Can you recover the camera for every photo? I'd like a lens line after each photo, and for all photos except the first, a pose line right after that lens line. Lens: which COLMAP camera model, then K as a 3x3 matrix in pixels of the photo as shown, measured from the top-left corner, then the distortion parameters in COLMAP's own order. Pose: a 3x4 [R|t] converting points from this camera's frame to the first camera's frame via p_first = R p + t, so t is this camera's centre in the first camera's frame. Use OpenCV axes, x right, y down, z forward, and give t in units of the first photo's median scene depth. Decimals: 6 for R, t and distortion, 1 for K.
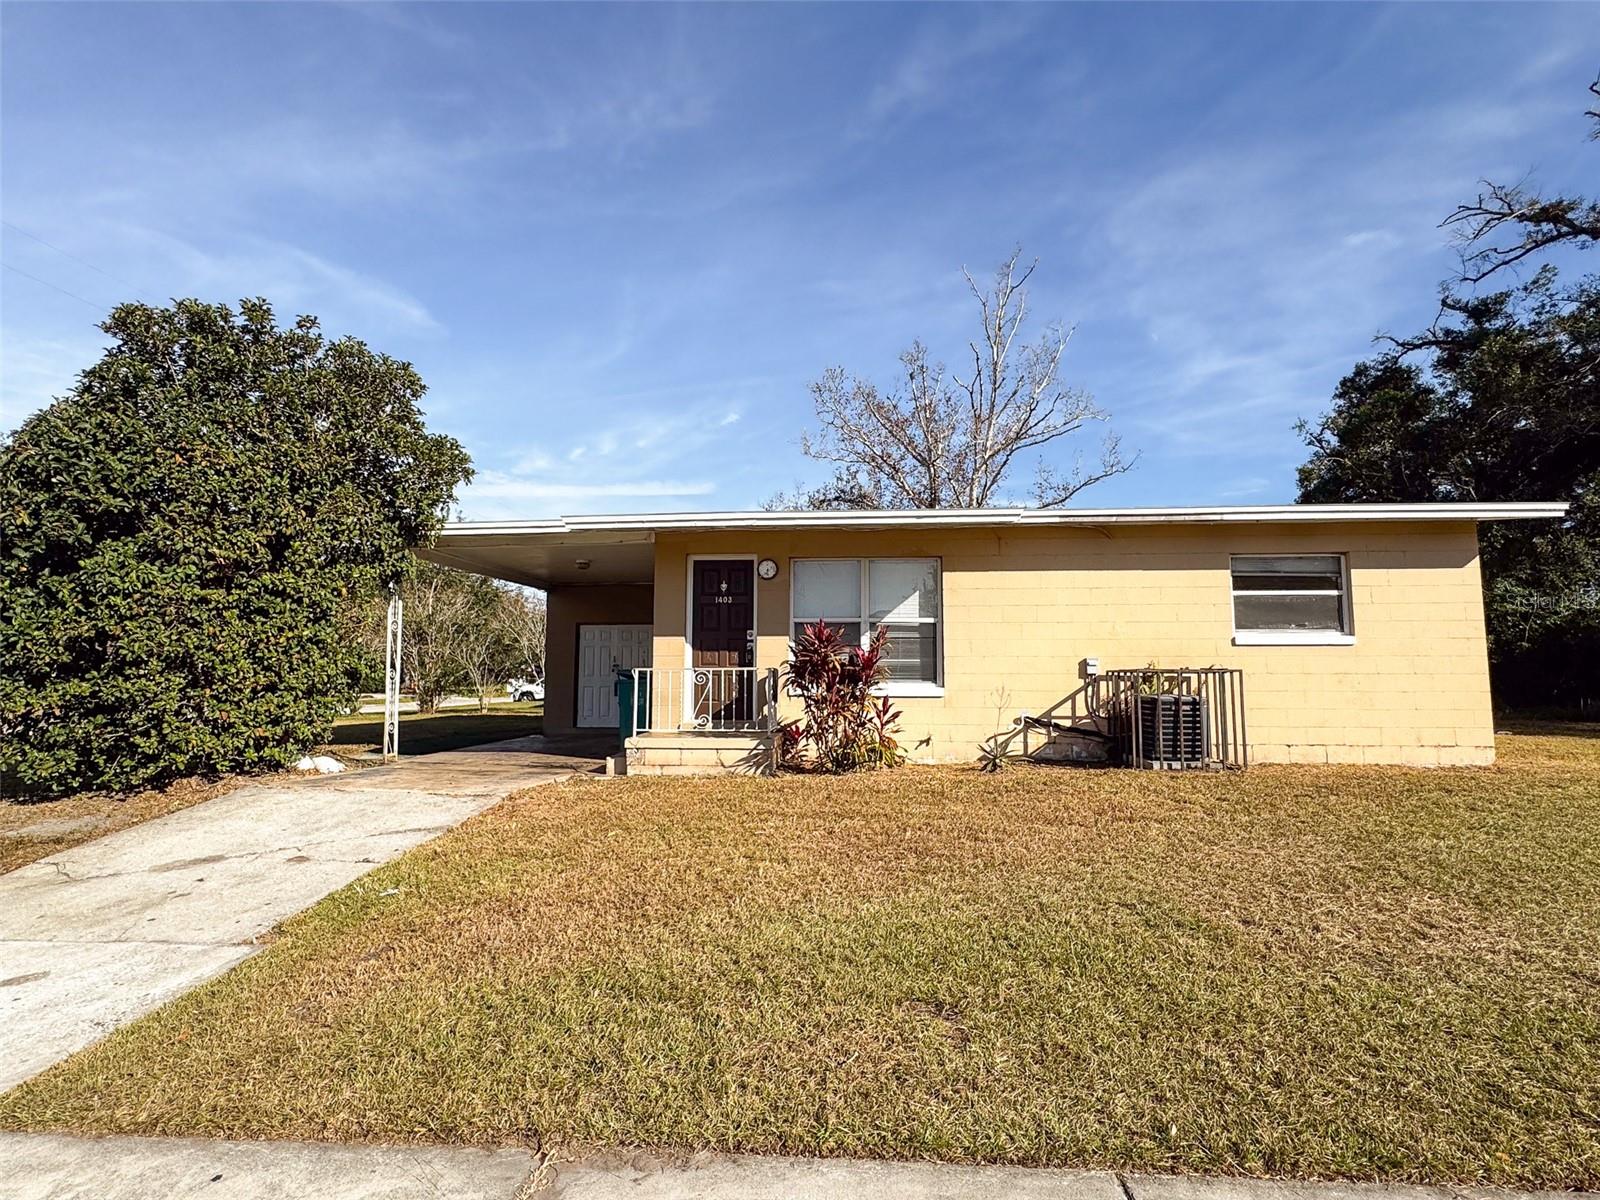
lens RADIAL K [[801.7, 0, 797.2], [0, 801.7, 600.5], [0, 0, 1]] dist [0.005058, -0.000383]
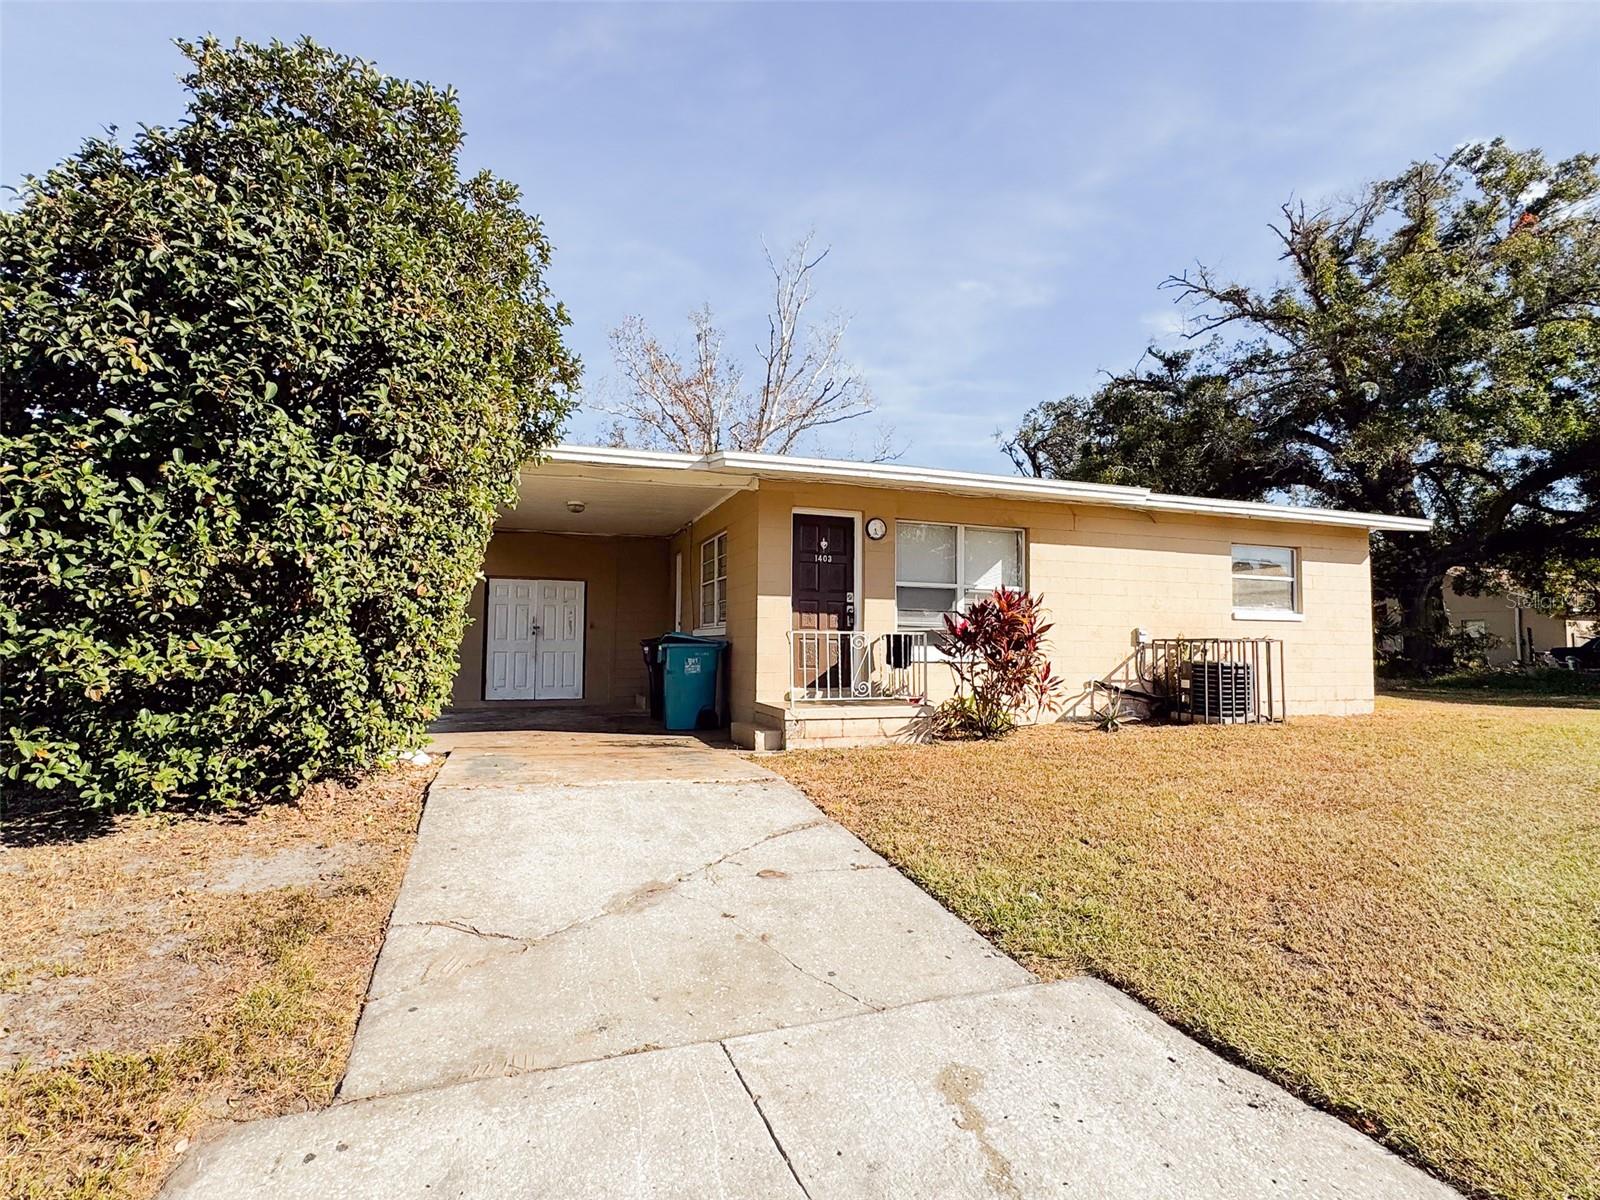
lens RADIAL K [[801.7, 0, 791.9], [0, 801.7, 598.3], [0, 0, 1]] dist [0.005058, -0.000383]
pose [[0.911637, 0.032455, 0.409713, -0.534978], [-0.046857, 0.998585, 0.025159, 0.025431], [-0.408317, -0.042134, 0.911867, 0.183126]]
